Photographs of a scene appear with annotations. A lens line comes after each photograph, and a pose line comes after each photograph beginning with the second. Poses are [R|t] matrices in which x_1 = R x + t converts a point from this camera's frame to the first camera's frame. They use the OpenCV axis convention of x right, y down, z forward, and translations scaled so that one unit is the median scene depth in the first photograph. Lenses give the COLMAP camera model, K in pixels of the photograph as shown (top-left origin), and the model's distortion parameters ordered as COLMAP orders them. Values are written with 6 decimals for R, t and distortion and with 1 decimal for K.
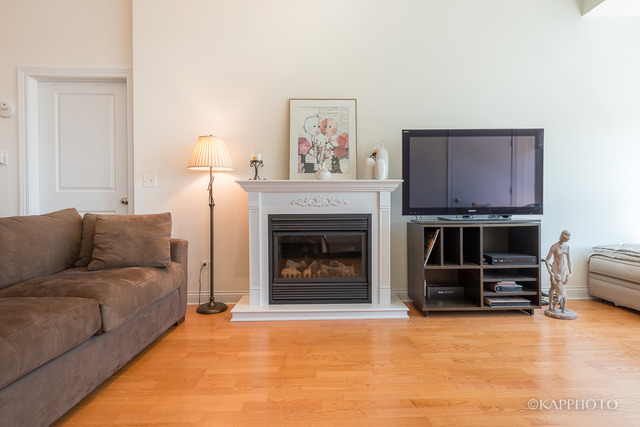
lens RADIAL K [[337.1, 0, 320.0], [0, 337.1, 213.5], [0, 0, 1]] dist [0.004044, 0.000138]
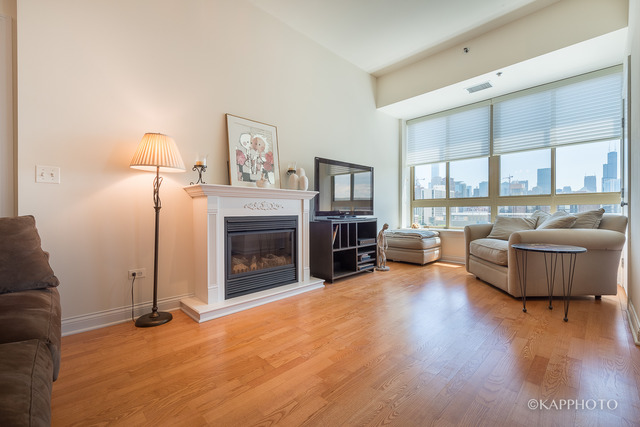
lens RADIAL K [[282.5, 0, 320.0], [0, 282.5, 213.5], [0, 0, 1]] dist [-0.002270, -0.000238]
pose [[0.711021, -0.002836, 0.703165, -0.570863], [0.016218, 0.999792, -0.012366, 0.008283], [-0.702984, 0.020196, 0.710919, 0.132415]]
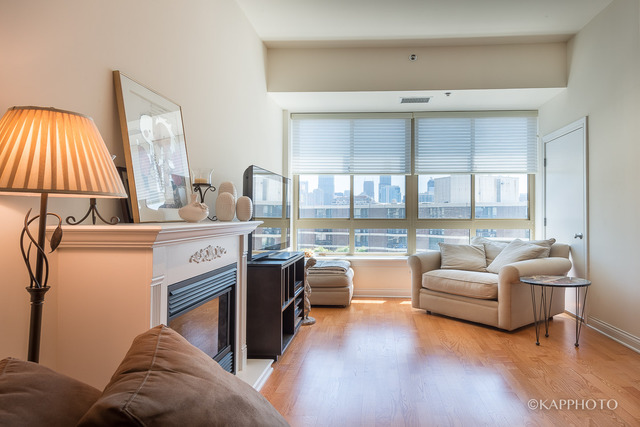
lens RADIAL K [[390.0, 0, 348.1], [0, 390.0, 213.8], [0, 0, 1]] dist [0.004440, 0.000478]
pose [[0.078902, 0.008084, 0.996850, -0.745827], [0.047149, 0.998818, -0.011832, -0.089827], [-0.995767, 0.047934, 0.078428, 0.649218]]
